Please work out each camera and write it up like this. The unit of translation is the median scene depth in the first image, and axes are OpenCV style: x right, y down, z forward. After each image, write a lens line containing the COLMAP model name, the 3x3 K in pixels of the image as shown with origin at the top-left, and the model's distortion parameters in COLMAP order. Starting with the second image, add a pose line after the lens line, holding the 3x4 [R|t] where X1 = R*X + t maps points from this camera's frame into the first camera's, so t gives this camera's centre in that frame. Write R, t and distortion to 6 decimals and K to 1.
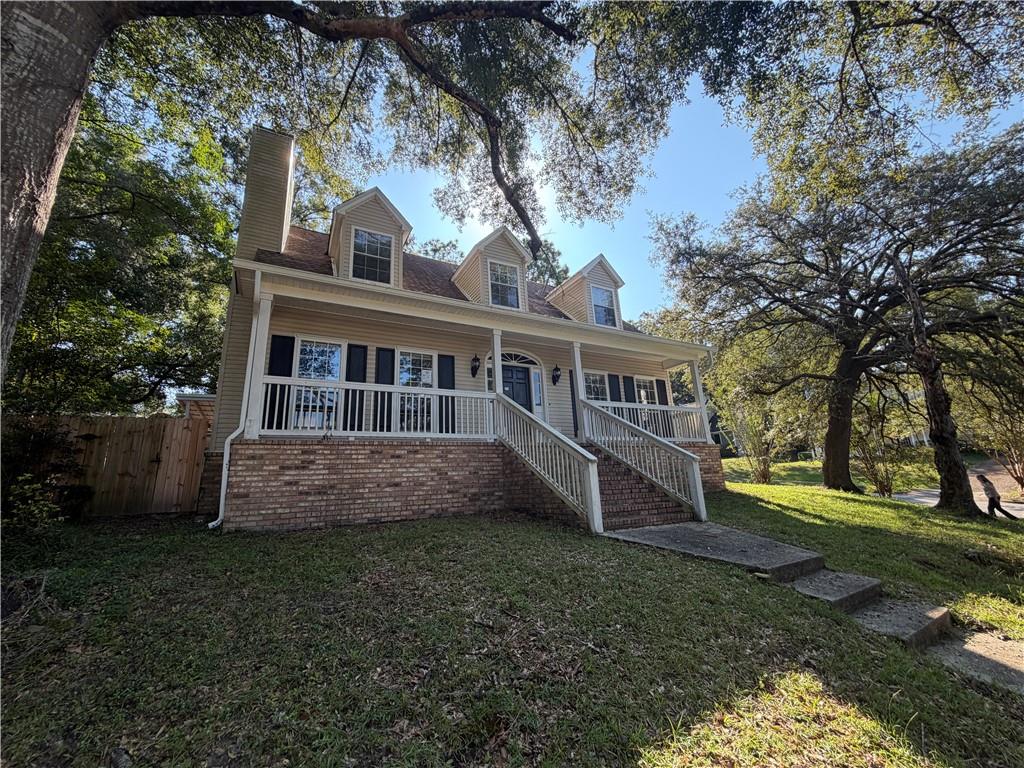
lens RADIAL K [[410.3, 0, 511.9], [0, 410.3, 384.5], [0, 0, 1]] dist [-0.001678, -0.000163]
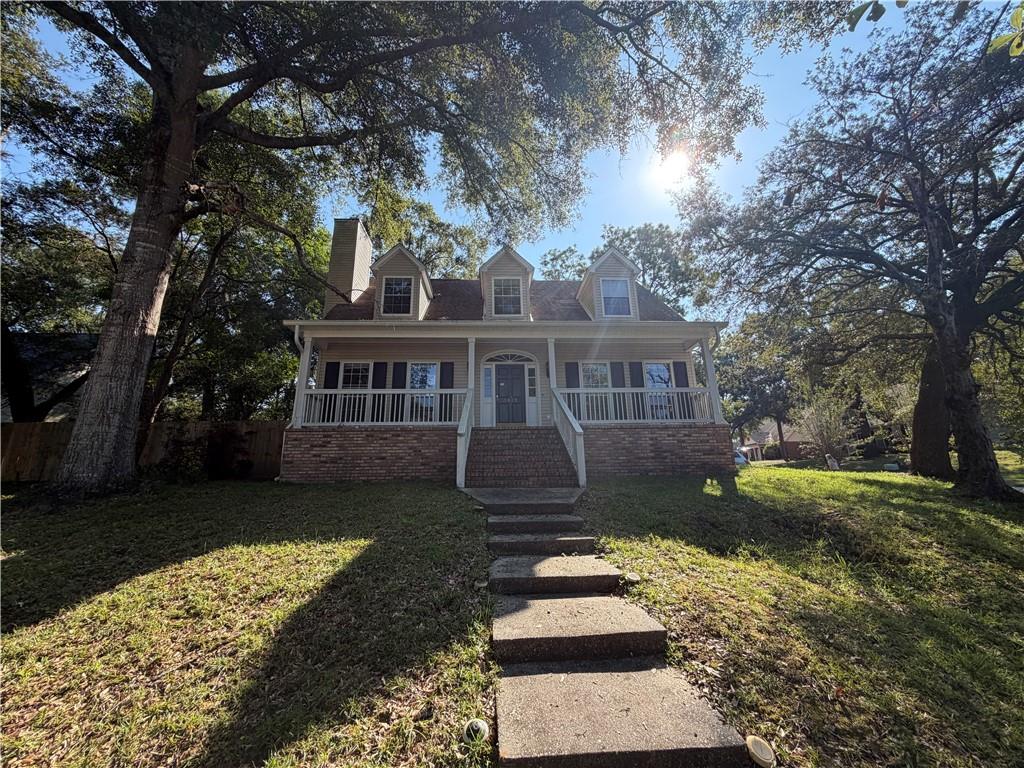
lens RADIAL K [[410.3, 0, 511.0], [0, 410.3, 382.3], [0, 0, 1]] dist [-0.001678, -0.000163]
pose [[0.899229, -0.084670, -0.429207, 0.700702], [0.081872, 0.996329, -0.025017, 0.049450], [0.429749, -0.012644, 0.902860, -0.087703]]
